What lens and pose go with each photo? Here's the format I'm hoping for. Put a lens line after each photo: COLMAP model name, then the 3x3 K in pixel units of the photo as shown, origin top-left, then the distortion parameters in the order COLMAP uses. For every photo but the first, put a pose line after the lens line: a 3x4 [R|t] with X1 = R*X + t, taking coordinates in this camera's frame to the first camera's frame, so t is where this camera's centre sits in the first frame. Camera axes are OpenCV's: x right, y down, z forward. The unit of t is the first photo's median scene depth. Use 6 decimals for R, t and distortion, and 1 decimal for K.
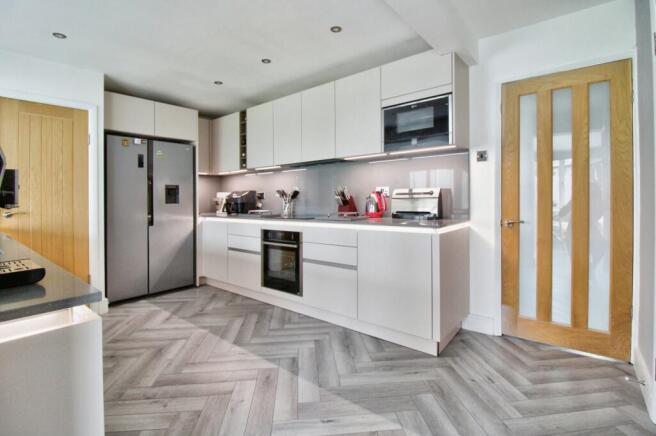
lens RADIAL K [[309.4, 0, 326.8], [0, 309.4, 199.7], [0, 0, 1]] dist [-0.000349, -0.000033]
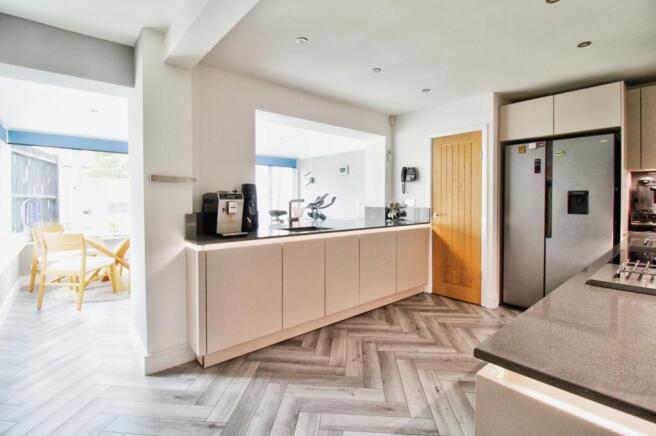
lens RADIAL K [[316.7, 0, 341.5], [0, 316.7, 203.6], [0, 0, 1]] dist [-0.002618, -0.000493]
pose [[-0.145492, 0.036497, -0.988686, 0.467881], [-0.004231, 0.999287, 0.037511, -0.050773], [0.989350, 0.009641, -0.145234, 0.613181]]
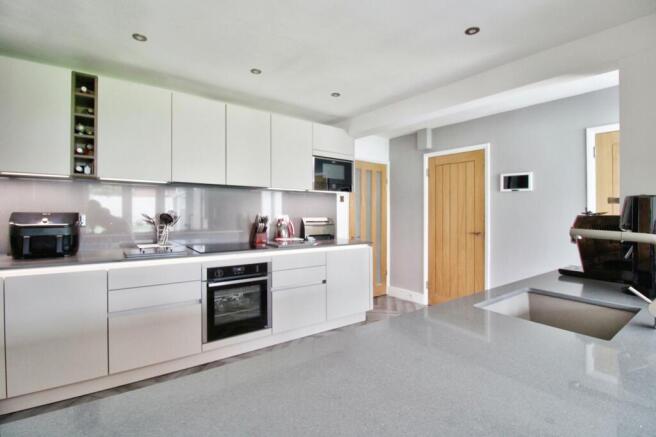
lens RADIAL K [[307.6, 0, 332.0], [0, 307.6, 208.4], [0, 0, 1]] dist [-0.001983, -0.000417]
pose [[0.234183, 0.027587, 0.971801, -0.912186], [-0.012134, 0.999602, -0.025452, -0.038192], [-0.972117, -0.005832, 0.234425, 0.541961]]
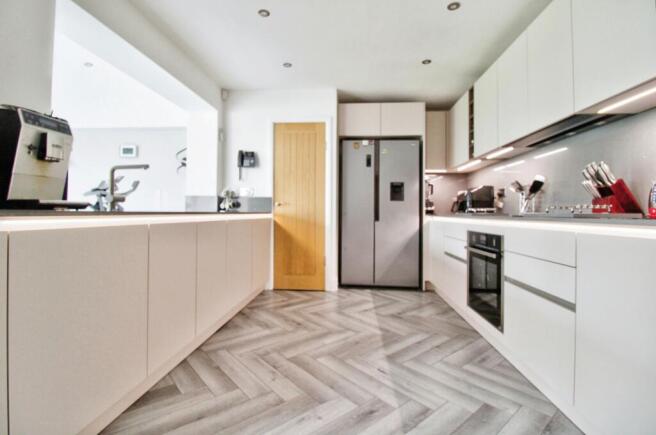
lens RADIAL K [[307.6, 0, 332.0], [0, 307.6, 207.4], [0, 0, 1]] dist [-0.001983, -0.000417]
pose [[0.586830, 0.009260, -0.809657, 0.218924], [-0.023036, 0.999721, -0.005263, 0.052147], [0.809382, 0.021740, 0.586880, 0.292560]]
